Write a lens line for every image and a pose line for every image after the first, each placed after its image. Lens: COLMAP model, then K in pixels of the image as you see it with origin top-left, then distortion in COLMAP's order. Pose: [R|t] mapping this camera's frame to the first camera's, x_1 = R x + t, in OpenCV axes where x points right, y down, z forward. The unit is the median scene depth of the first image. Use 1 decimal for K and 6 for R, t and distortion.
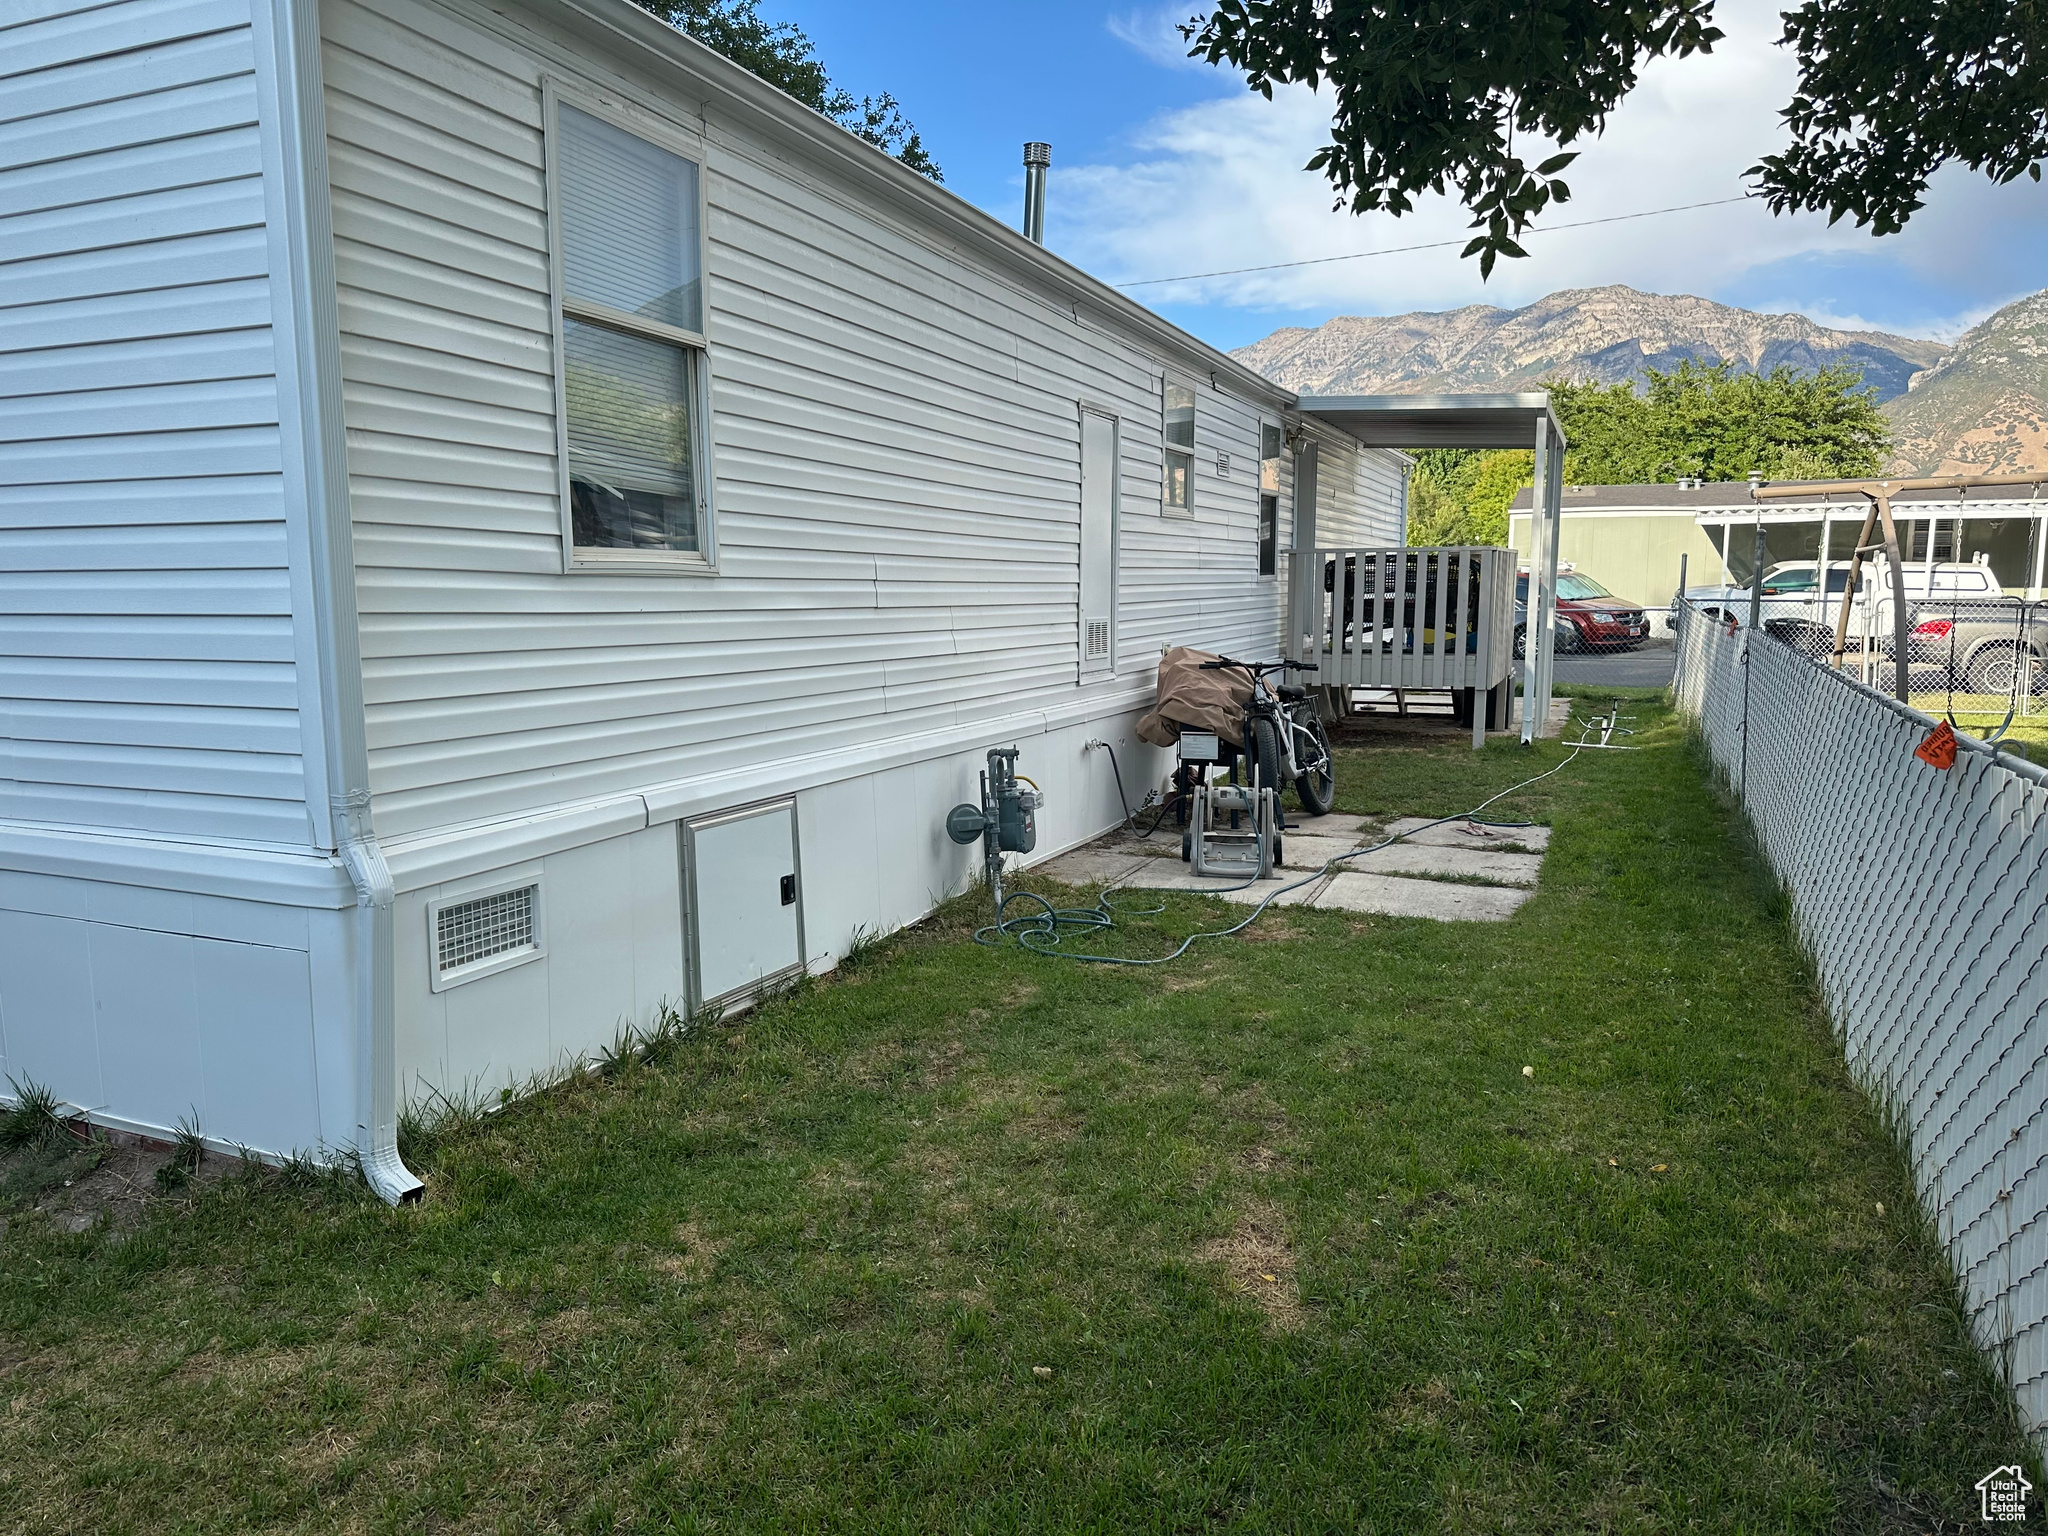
lens RADIAL K [[1431.5, 0, 1021.2], [0, 1431.5, 769.7], [0, 0, 1]] dist [0.020337, -0.009611]
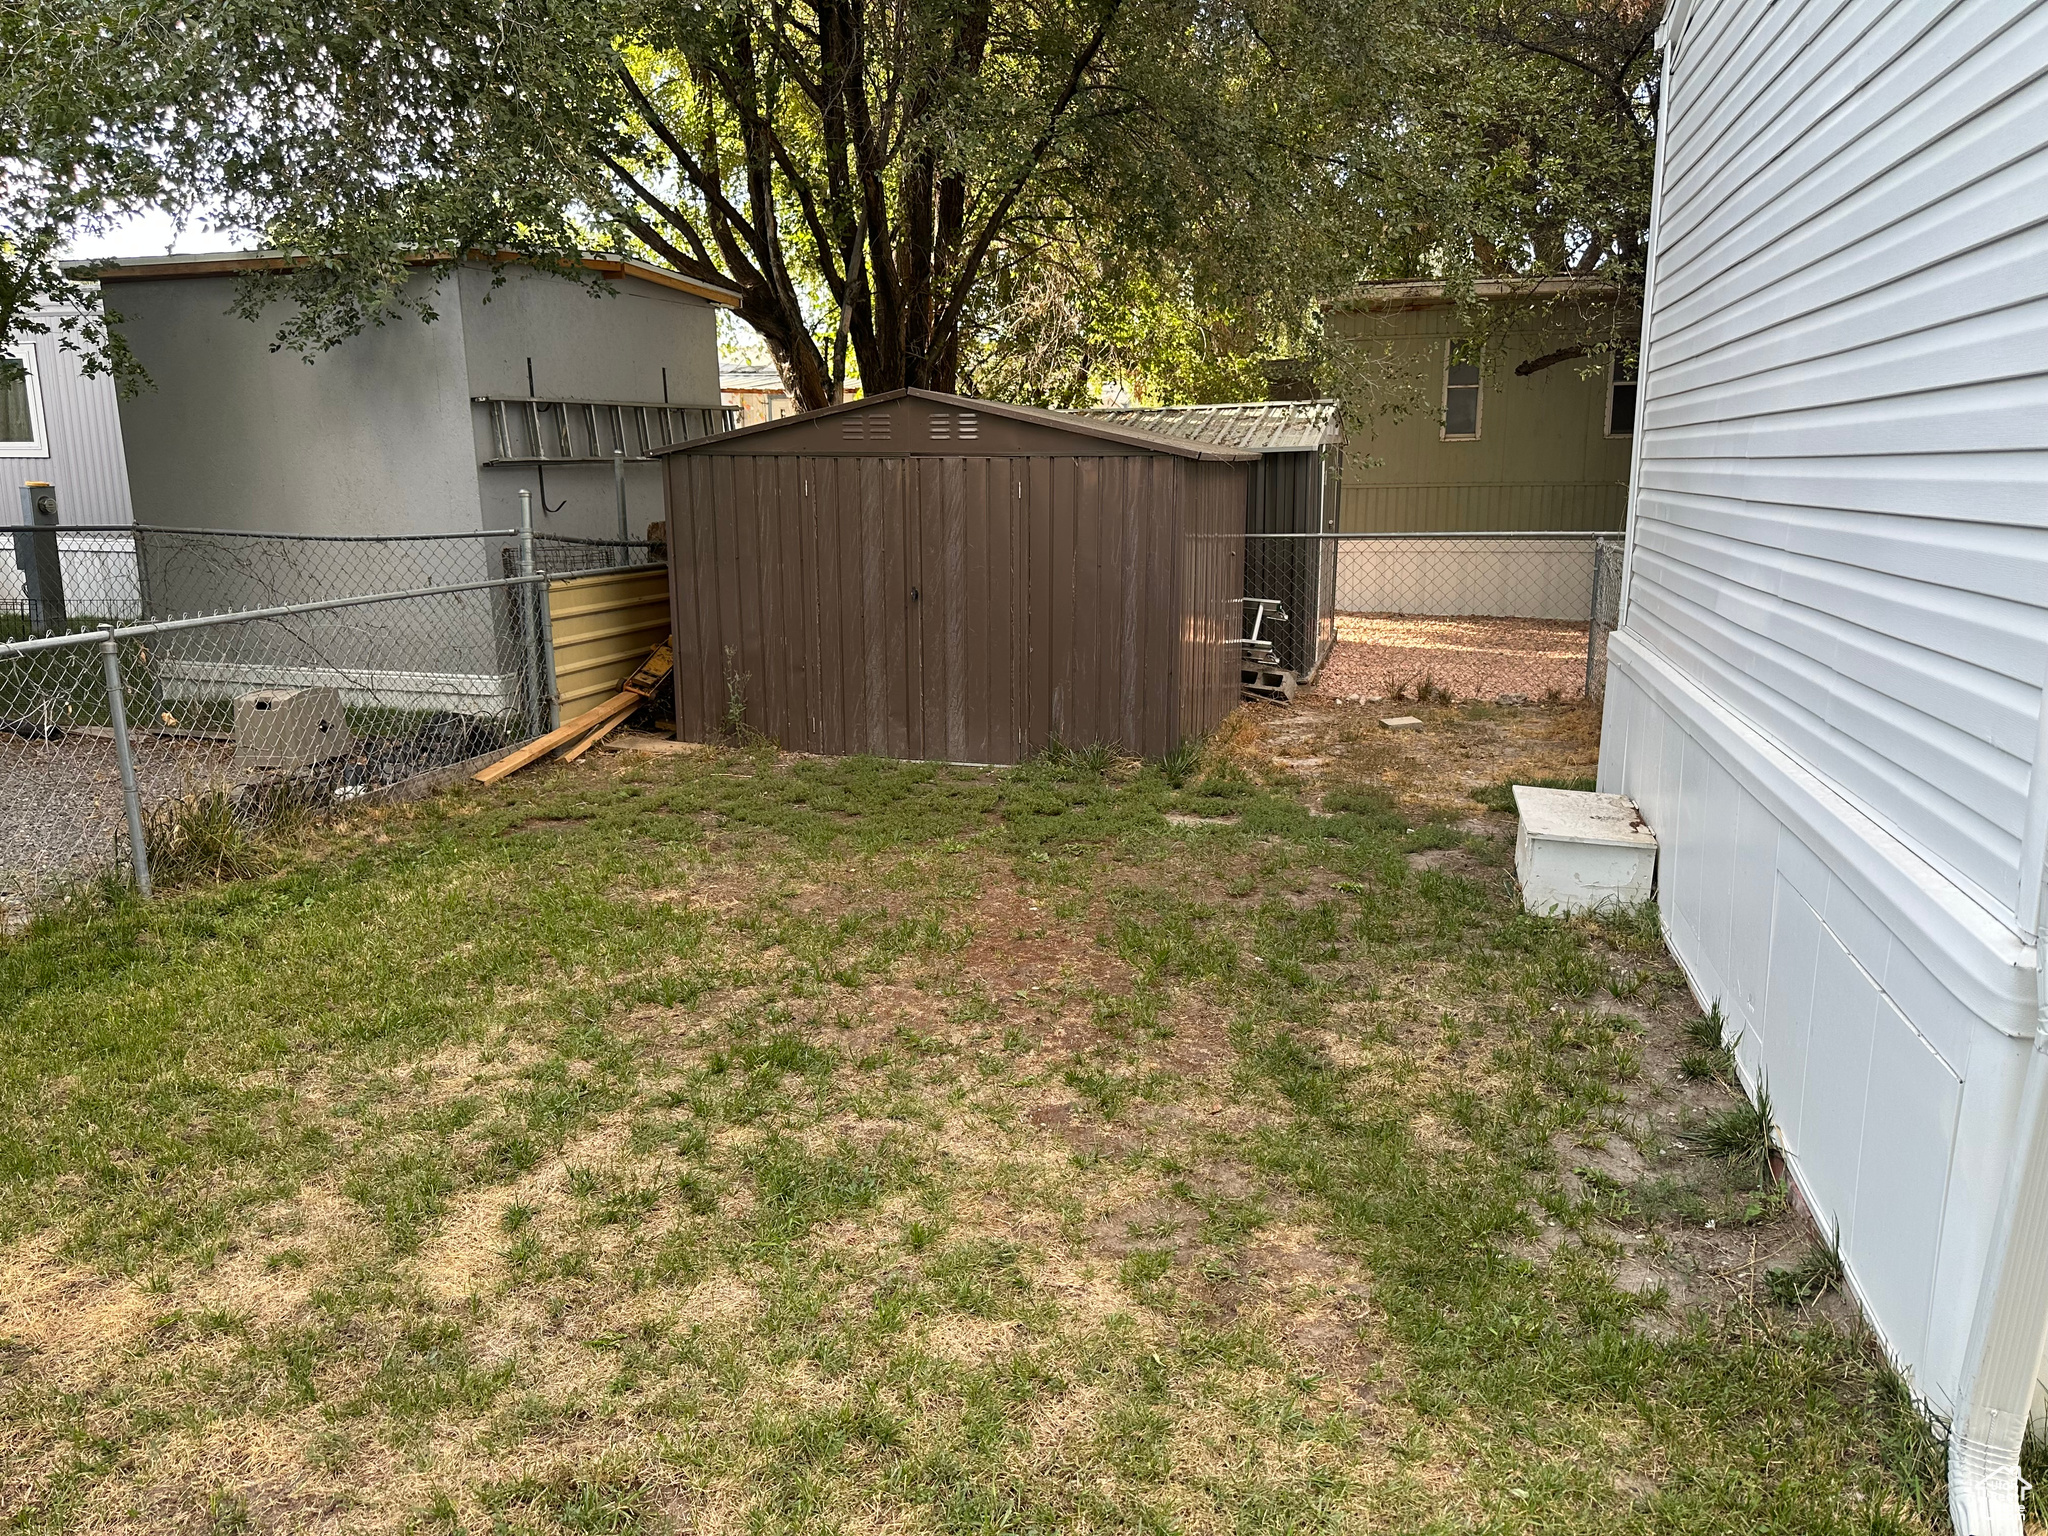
lens RADIAL K [[1431.5, 0, 1022.5], [0, 1431.5, 770.0], [0, 0, 1]] dist [0.020337, -0.009611]
pose [[0.139050, 0.201018, -0.969668, 0.018306], [-0.125051, 0.974907, 0.184171, -0.063215], [0.982358, 0.095649, 0.160699, 0.469649]]
